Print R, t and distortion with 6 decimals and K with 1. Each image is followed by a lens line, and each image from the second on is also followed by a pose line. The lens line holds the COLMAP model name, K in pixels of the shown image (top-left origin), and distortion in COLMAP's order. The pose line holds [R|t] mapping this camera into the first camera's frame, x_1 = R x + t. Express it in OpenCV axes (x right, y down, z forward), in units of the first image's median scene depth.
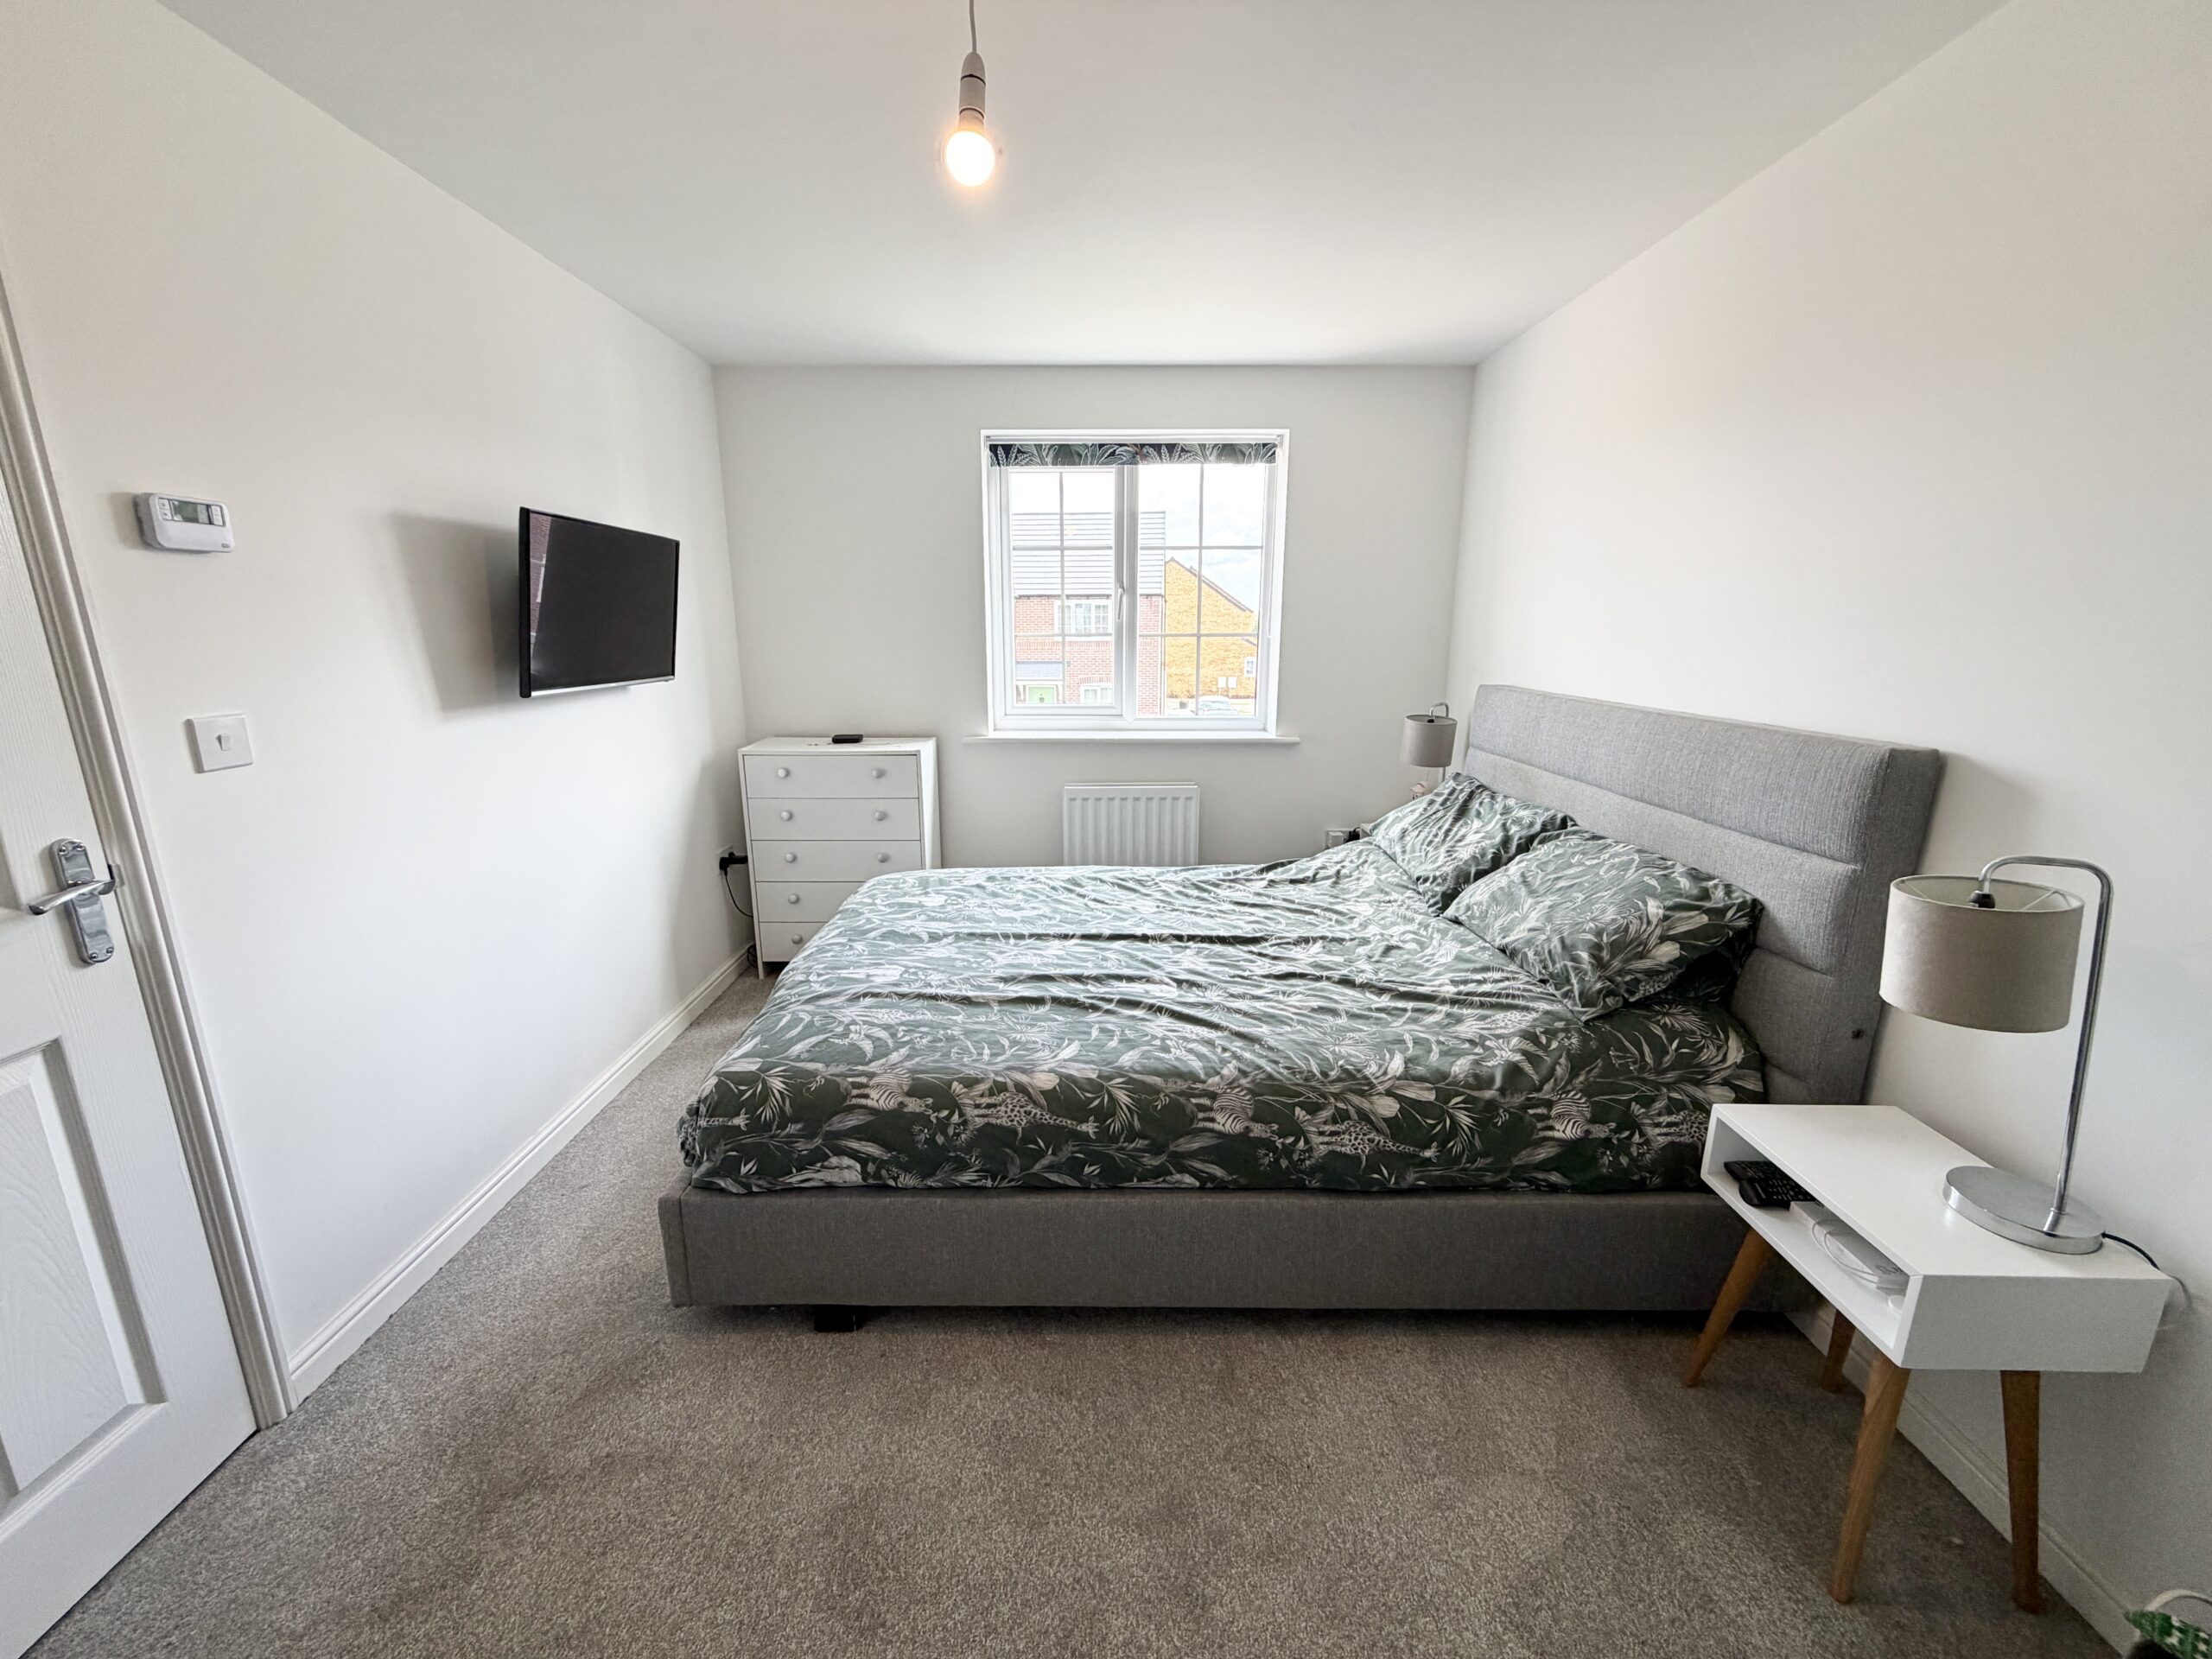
lens RADIAL K [[874.0, 0, 1097.0], [0, 874.0, 829.3], [0, 0, 1]] dist [-0.000644, -0.000092]
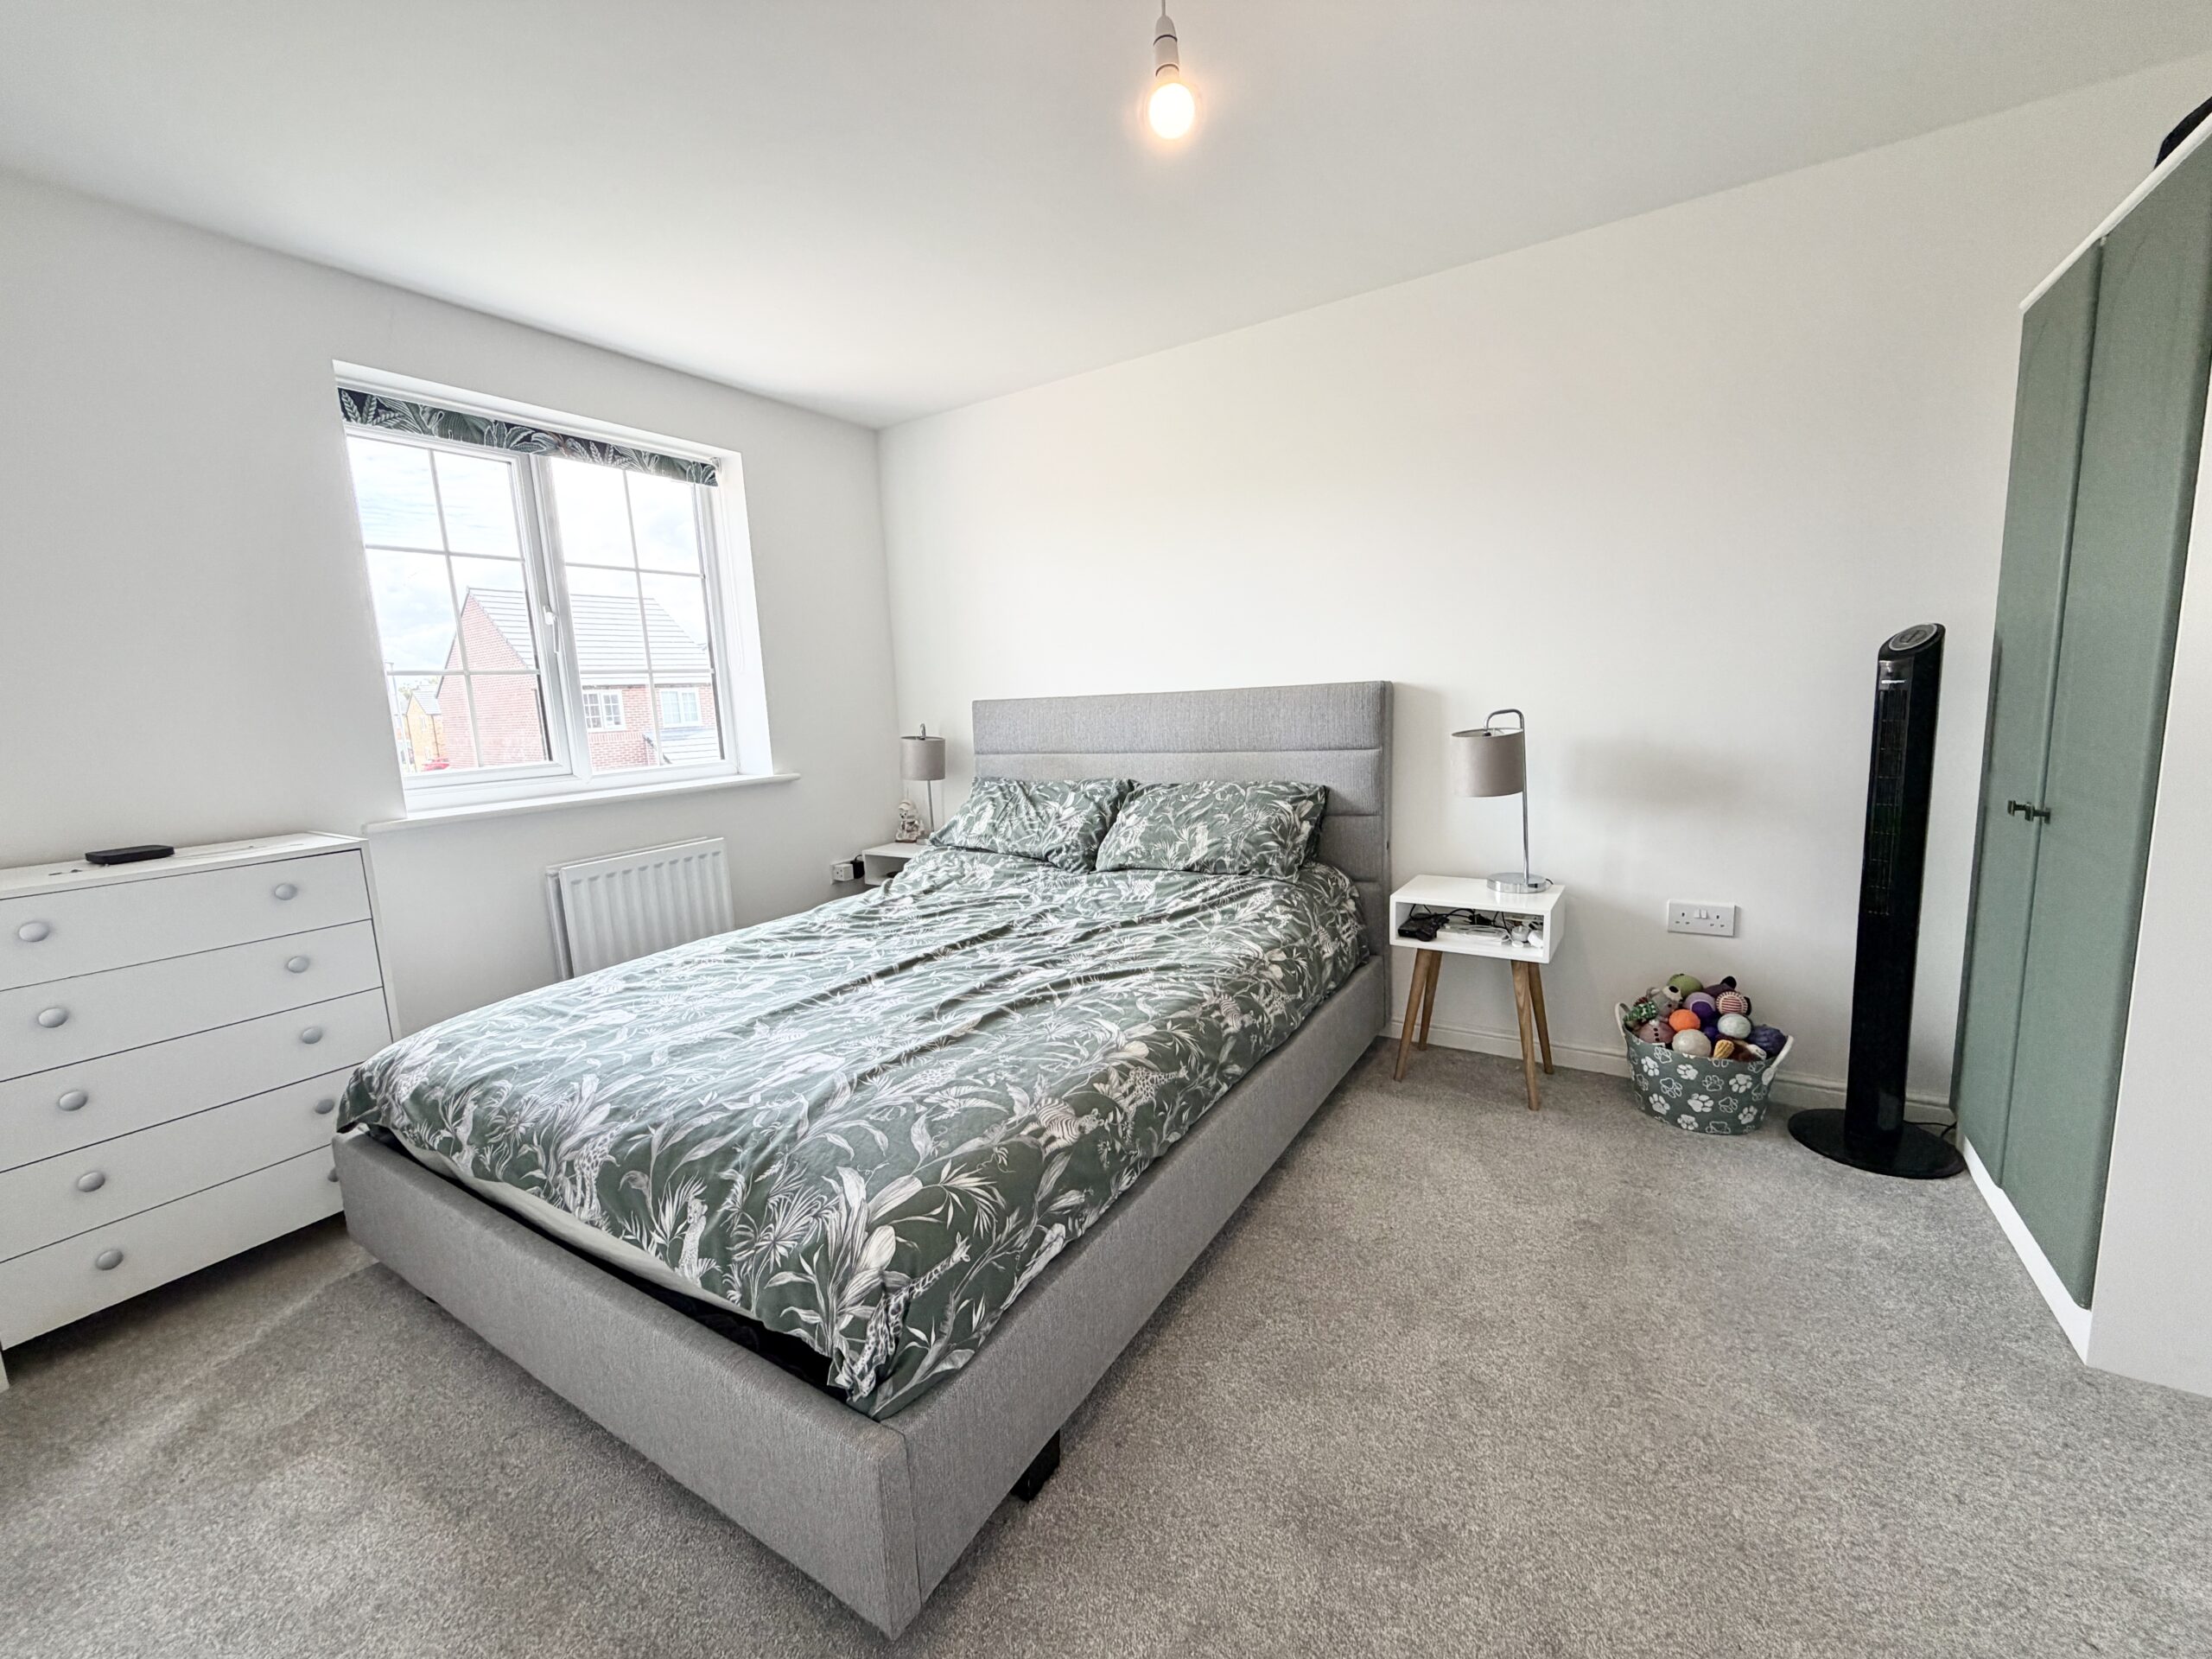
lens RADIAL K [[874.0, 0, 1097.0], [0, 874.0, 829.3], [0, 0, 1]] dist [-0.000644, -0.000092]
pose [[0.540108, -0.154803, 0.827236, -0.679196], [0.237331, 0.971060, 0.026762, 0.012647], [-0.807439, 0.181875, 0.561216, 0.362821]]
